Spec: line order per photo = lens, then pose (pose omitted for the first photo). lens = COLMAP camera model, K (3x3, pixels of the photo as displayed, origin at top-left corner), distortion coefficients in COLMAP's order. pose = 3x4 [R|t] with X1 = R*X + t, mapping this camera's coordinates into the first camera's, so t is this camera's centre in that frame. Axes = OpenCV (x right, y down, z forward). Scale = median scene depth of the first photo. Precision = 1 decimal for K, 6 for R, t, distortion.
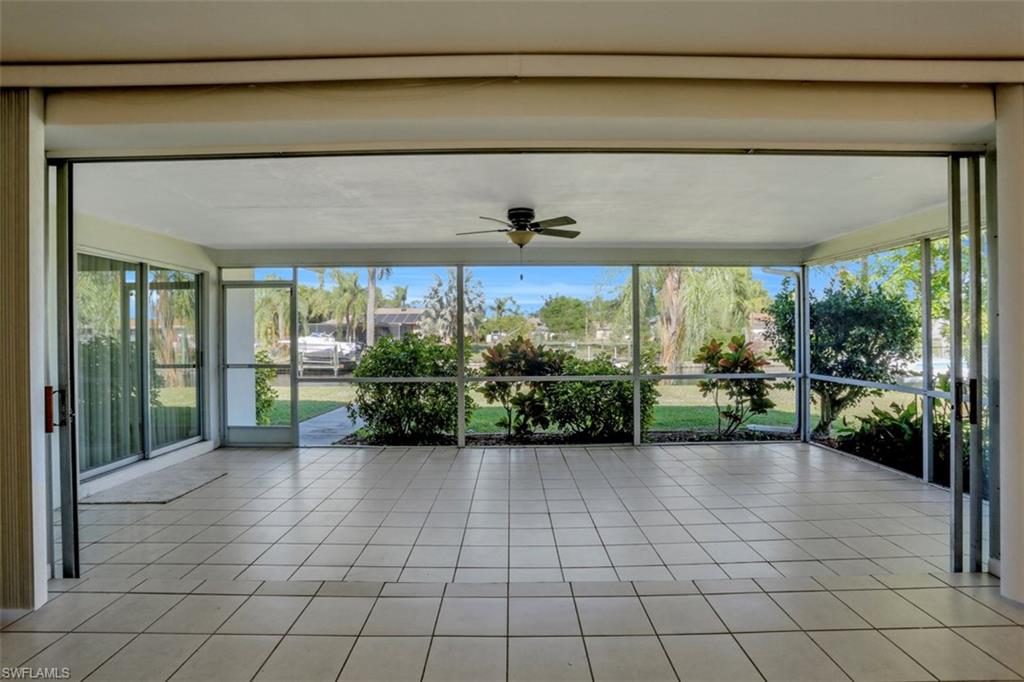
lens RADIAL K [[504.0, 0, 511.7], [0, 504.0, 337.2], [0, 0, 1]] dist [-0.046005, 0.012242]
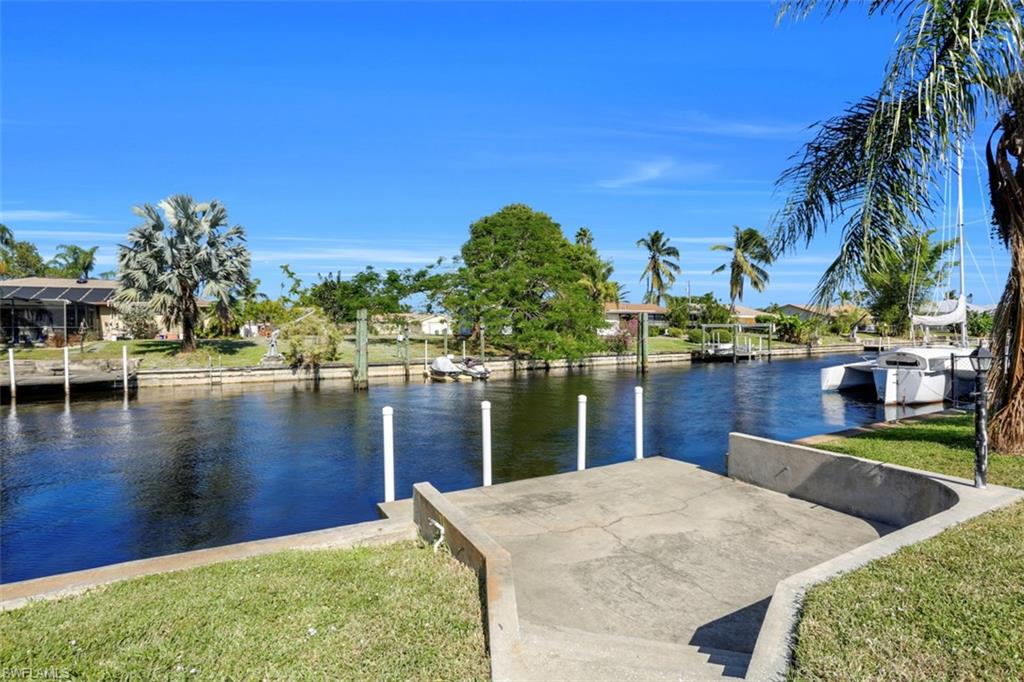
lens RADIAL K [[504.0, 0, 516.1], [0, 504.0, 334.2], [0, 0, 1]] dist [-0.046005, 0.012242]
pose [[0.881193, -0.001296, 0.472755, -0.365966], [0.000634, 0.999999, 0.001561, 0.059506], [-0.472756, -0.001076, 0.881193, 2.424418]]
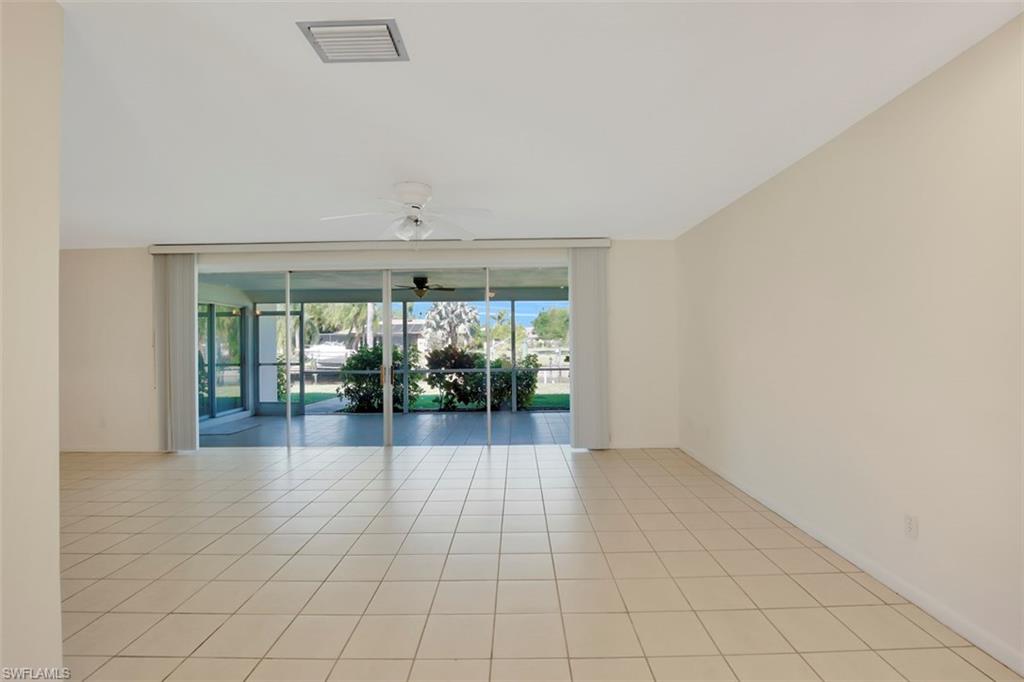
lens RADIAL K [[477.6, 0, 526.3], [0, 477.6, 337.8], [0, 0, 1]] dist [-0.032708, -0.001498]
pose [[0.999853, -0.007470, 0.015418, 0.231542], [0.007686, 0.999873, -0.013990, 0.000399], [-0.015311, 0.014107, 0.999783, -0.469891]]
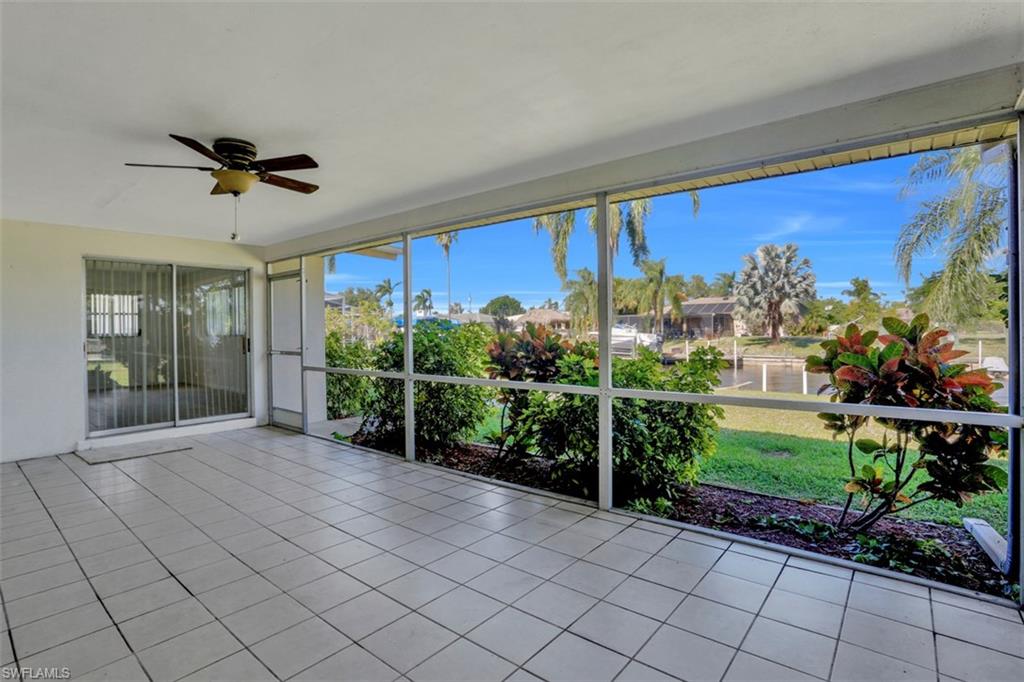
lens RADIAL K [[504.0, 0, 504.4], [0, 504.0, 336.5], [0, 0, 1]] dist [-0.046005, 0.012242]
pose [[0.773618, 0.007841, -0.633603, 0.460784], [0.001742, 0.999893, 0.014500, 0.007694], [0.633649, -0.012321, 0.773522, 0.412626]]
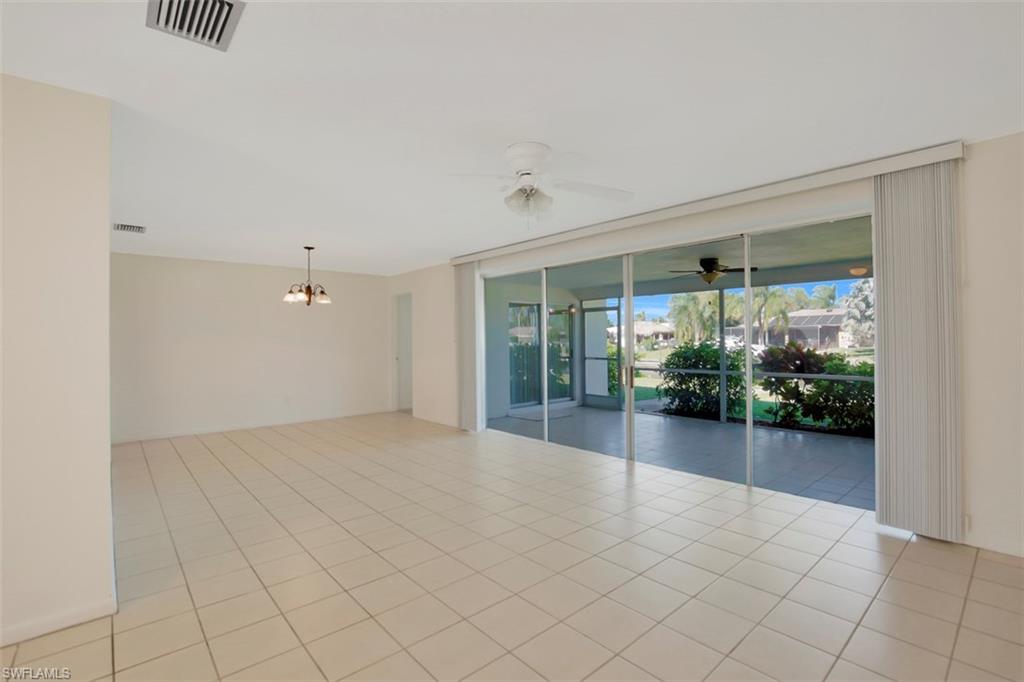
lens RADIAL K [[477.6, 0, 500.9], [0, 477.6, 339.6], [0, 0, 1]] dist [-0.032708, -0.001498]
pose [[0.654721, -0.000129, -0.755871, 0.413214], [-0.000073, 1.000000, -0.000233, -0.004030], [0.755871, 0.000208, 0.654721, -0.252770]]
